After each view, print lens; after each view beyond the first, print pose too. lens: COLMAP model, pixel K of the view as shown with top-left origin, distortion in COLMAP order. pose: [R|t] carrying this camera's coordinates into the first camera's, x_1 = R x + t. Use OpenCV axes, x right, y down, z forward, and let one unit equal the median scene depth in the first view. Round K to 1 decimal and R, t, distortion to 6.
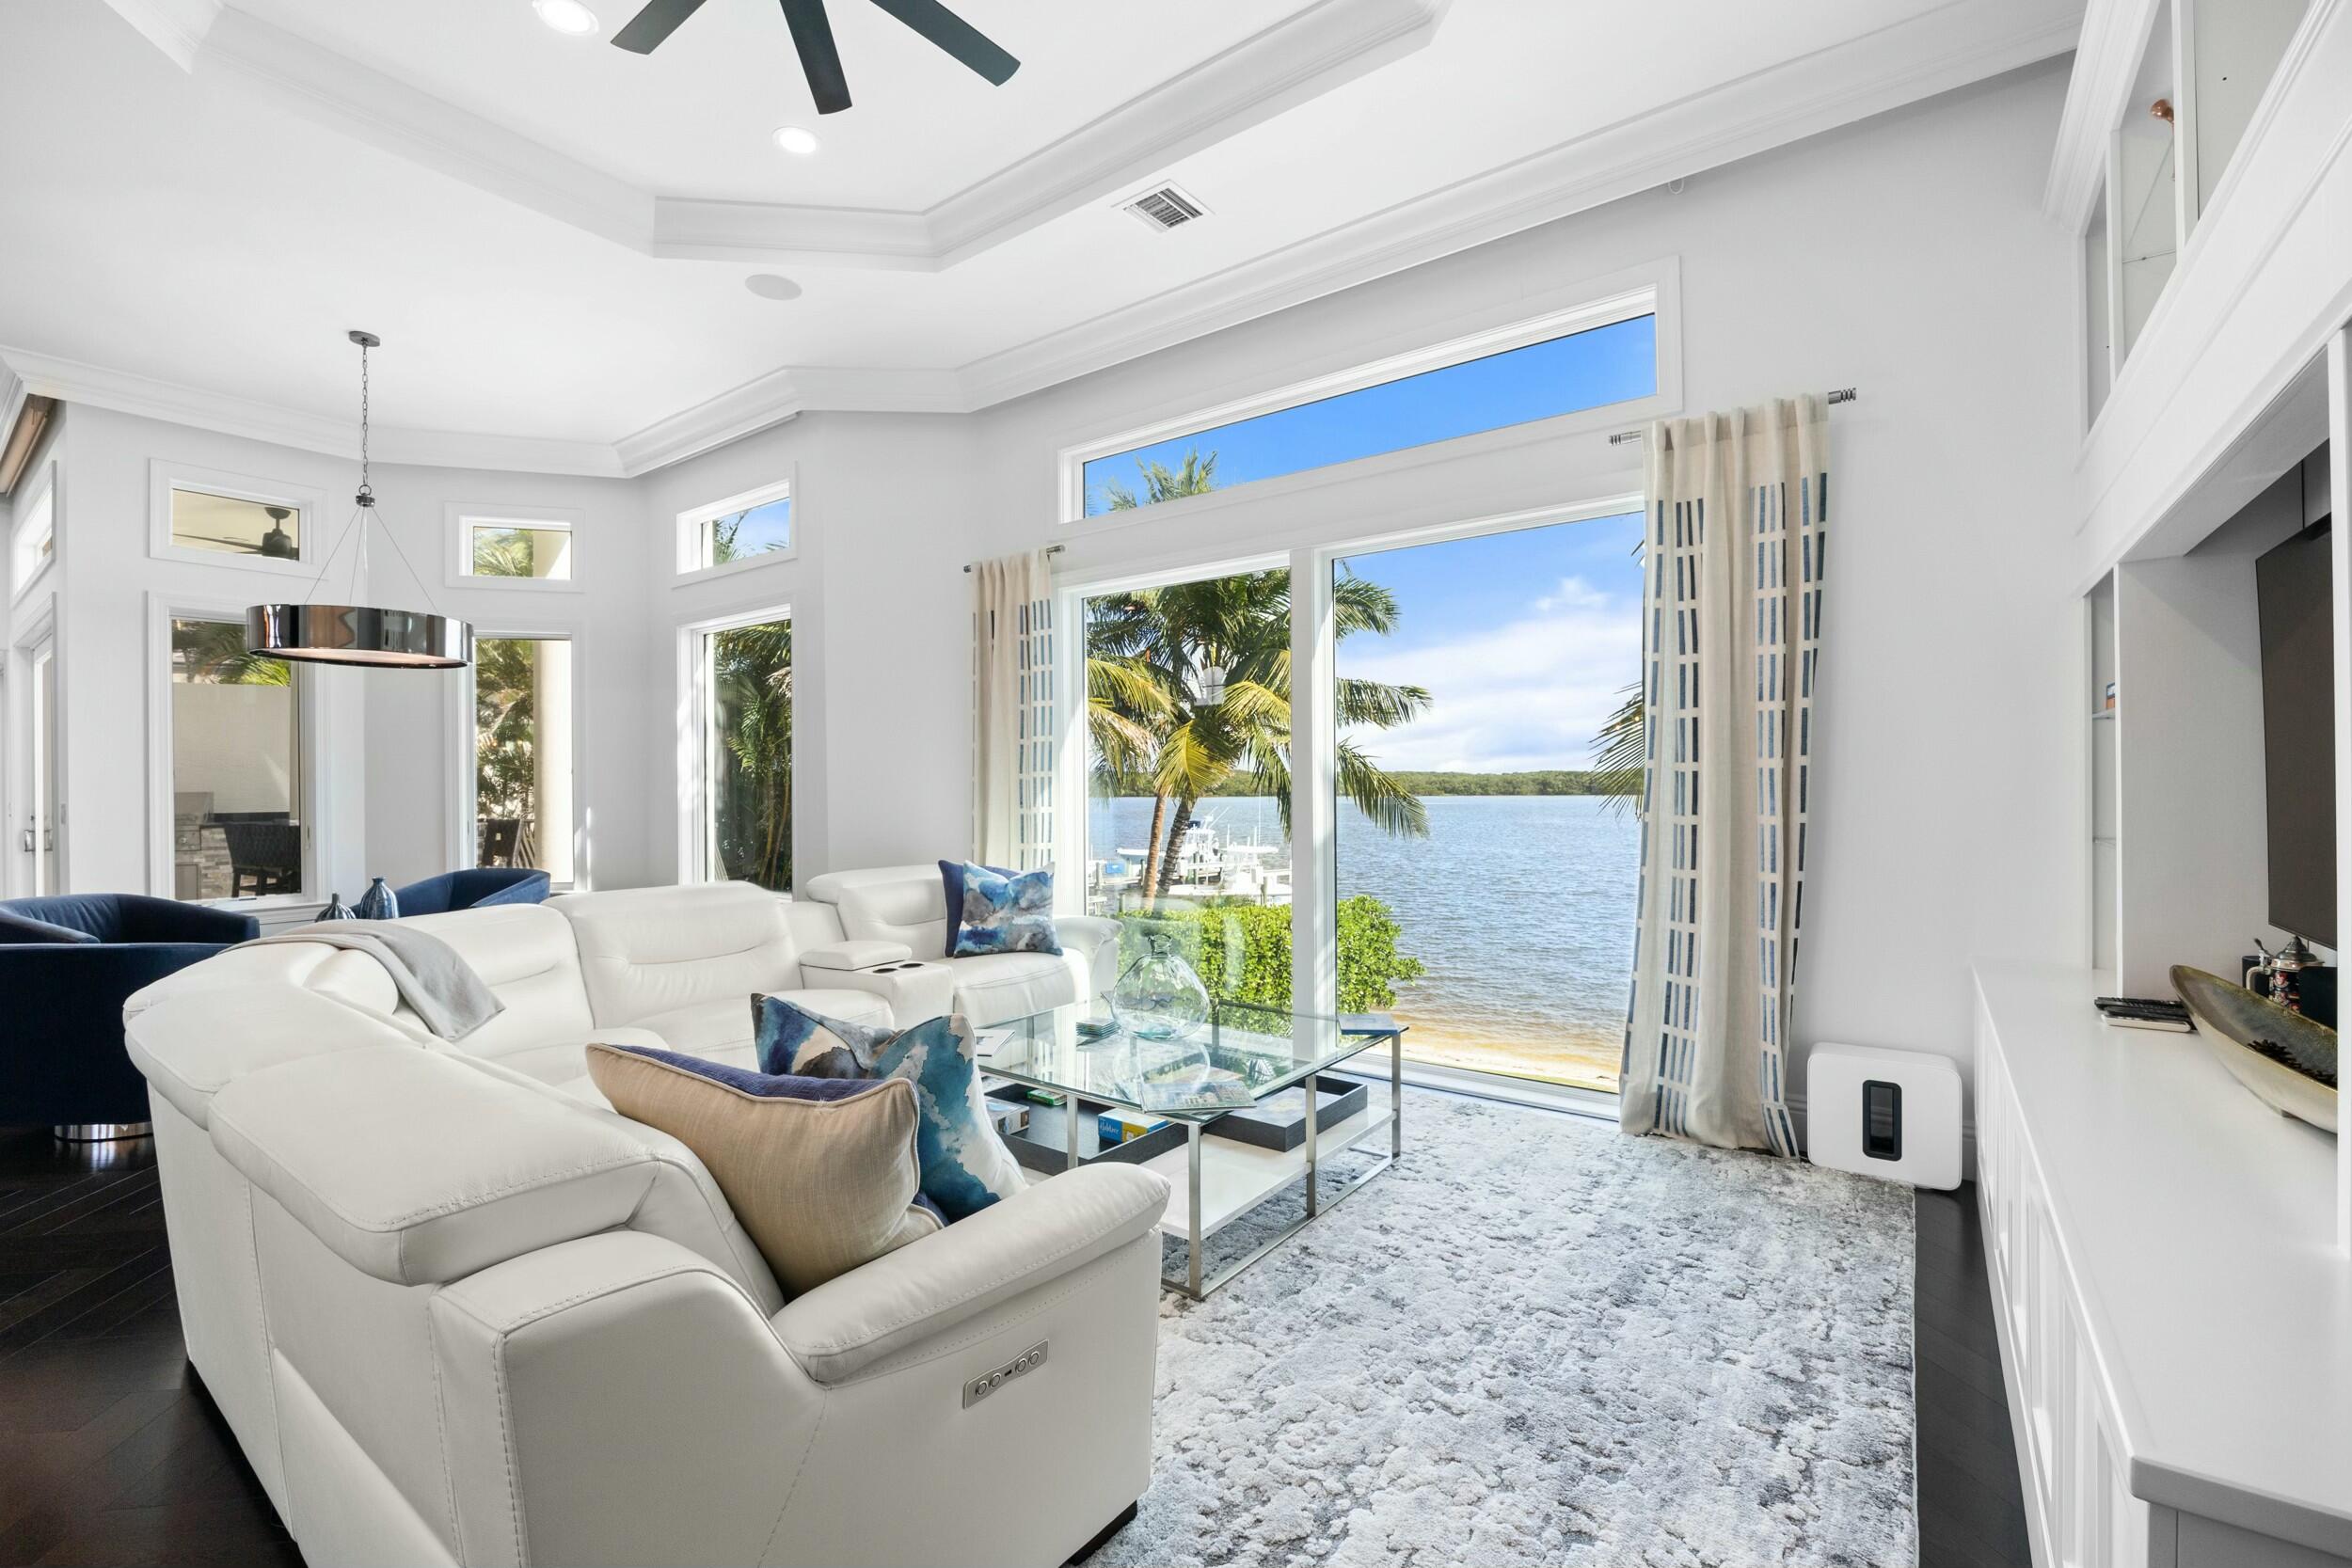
lens RADIAL K [[1015.6, 0, 1176.8], [0, 1015.6, 781.9], [0, 0, 1]] dist [-0.009839, 0.000438]
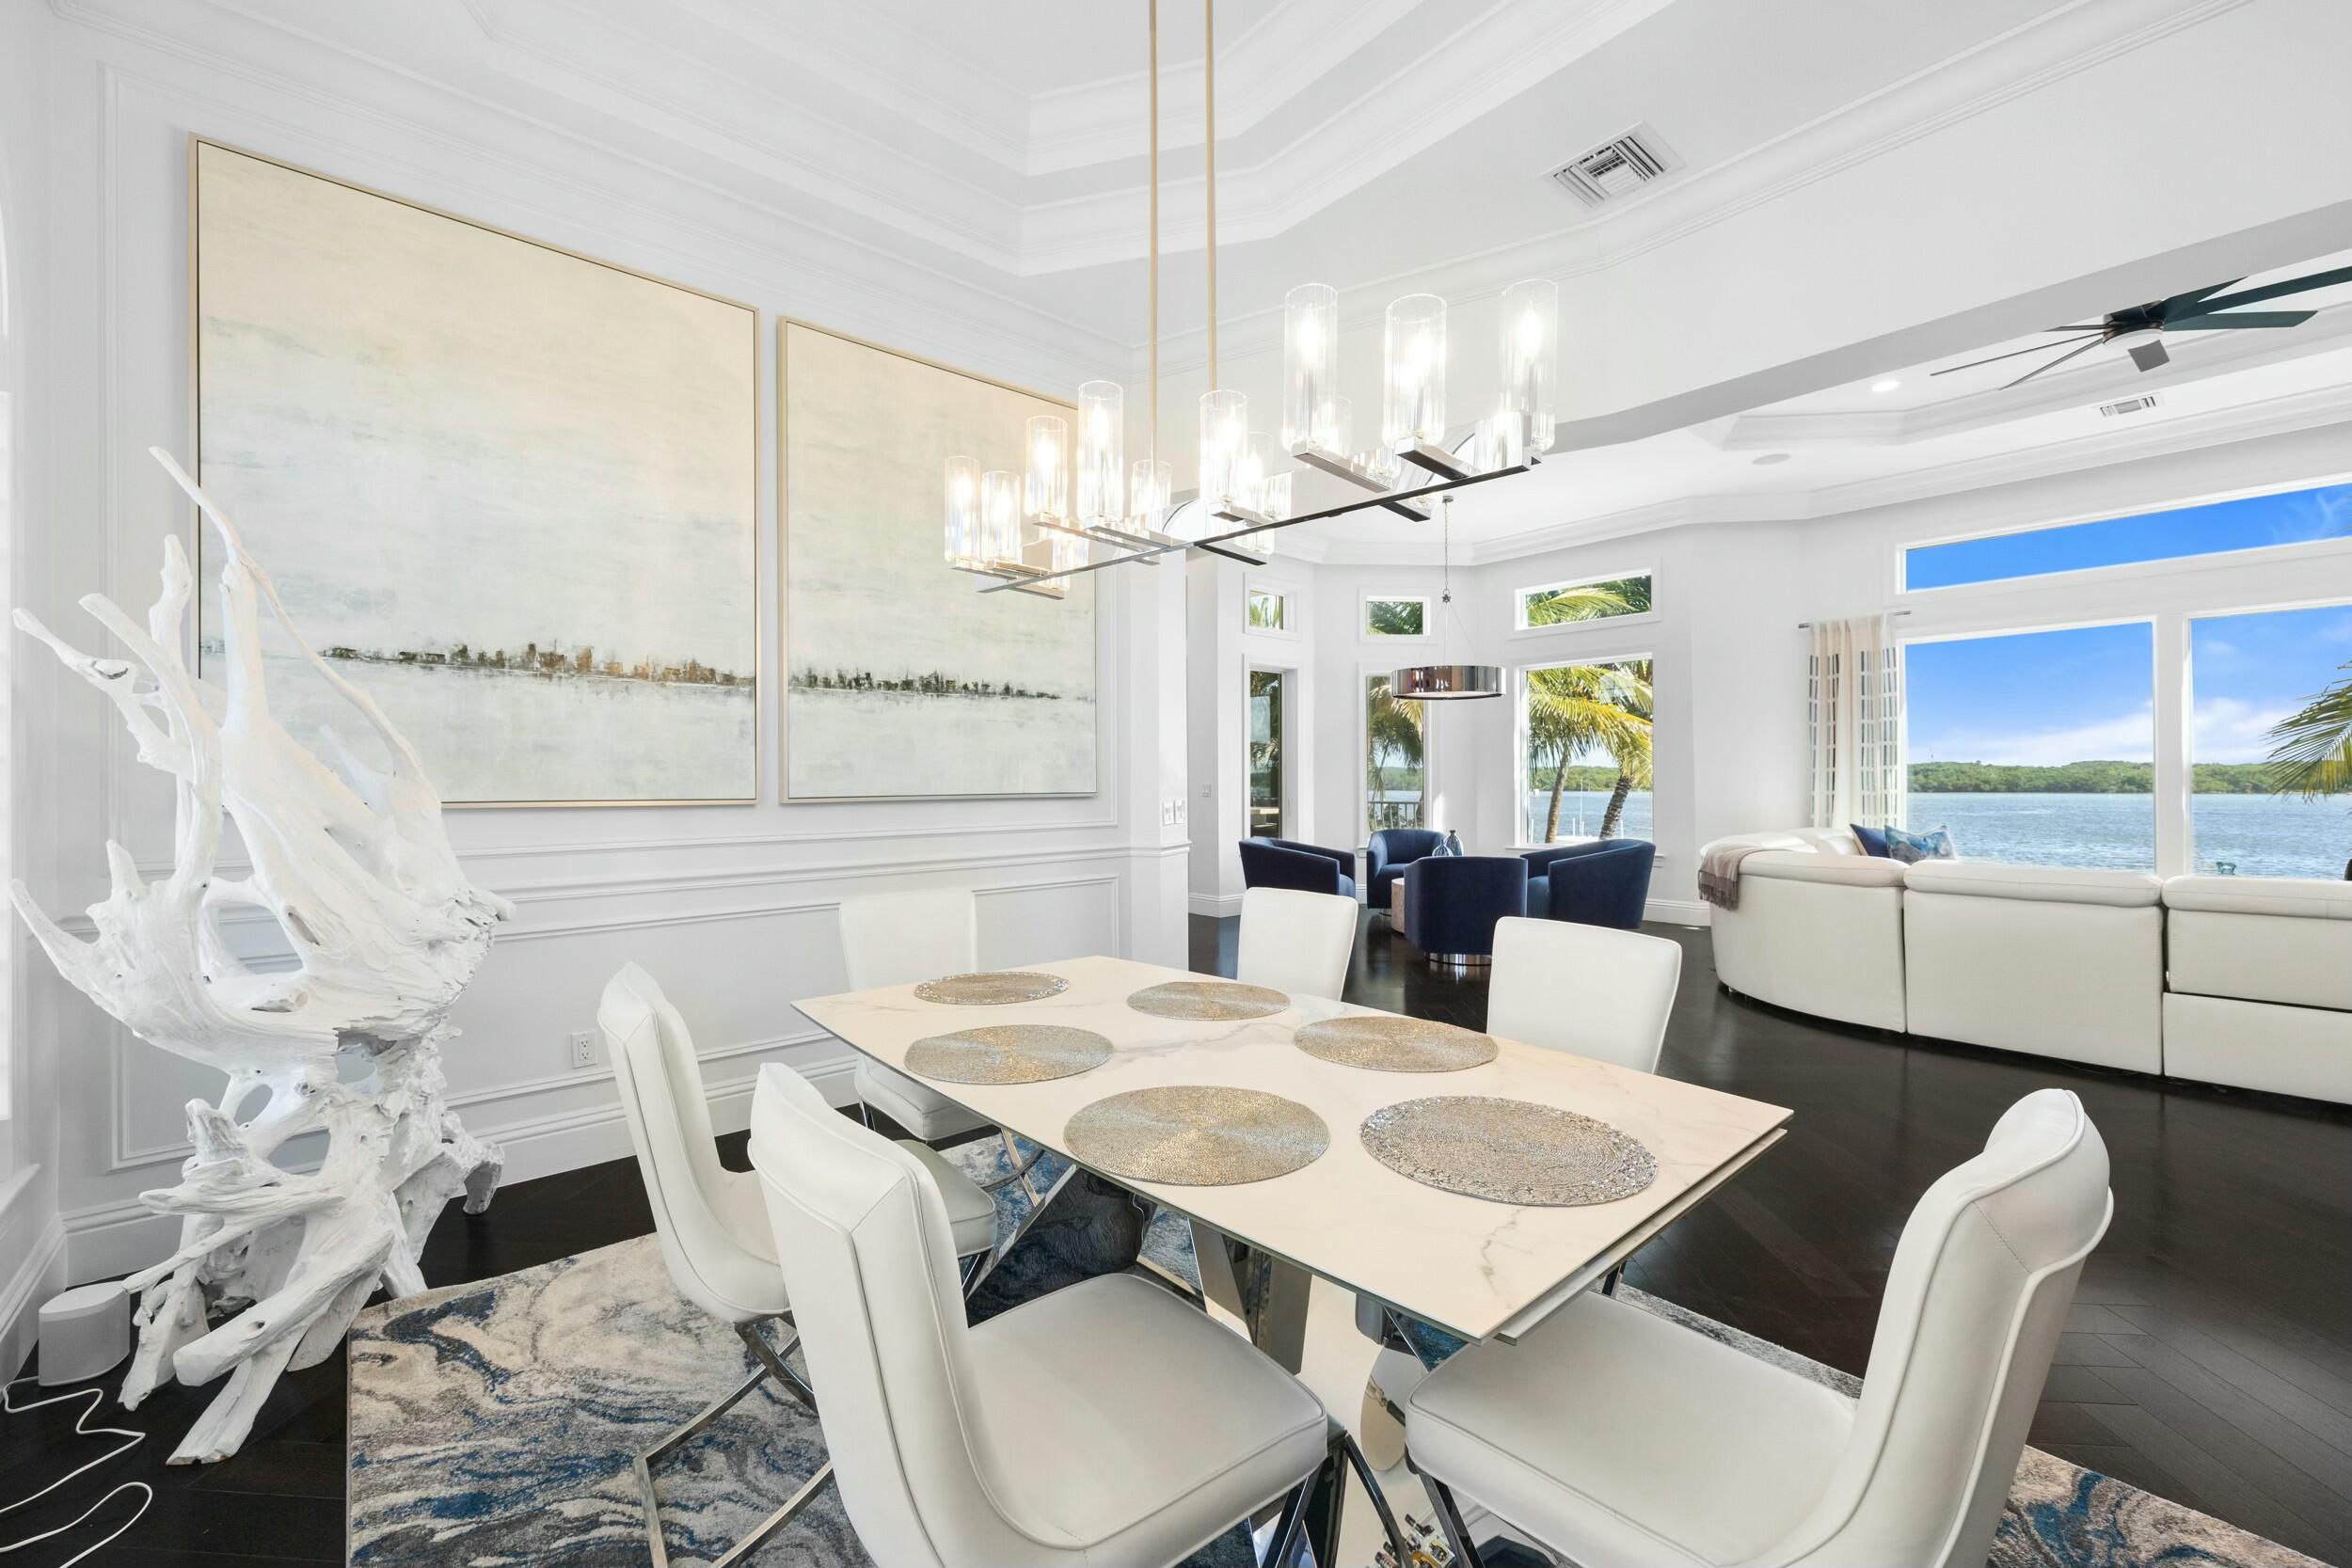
lens RADIAL K [[944.4, 0, 1164.0], [0, 944.4, 774.4], [0, 0, 1]] dist [-0.001594, -0.000201]
pose [[0.972375, 0.005631, -0.233355, -1.276187], [-0.005768, 0.999983, 0.000097, 0.013845], [0.233351, 0.001252, 0.972392, -0.864475]]
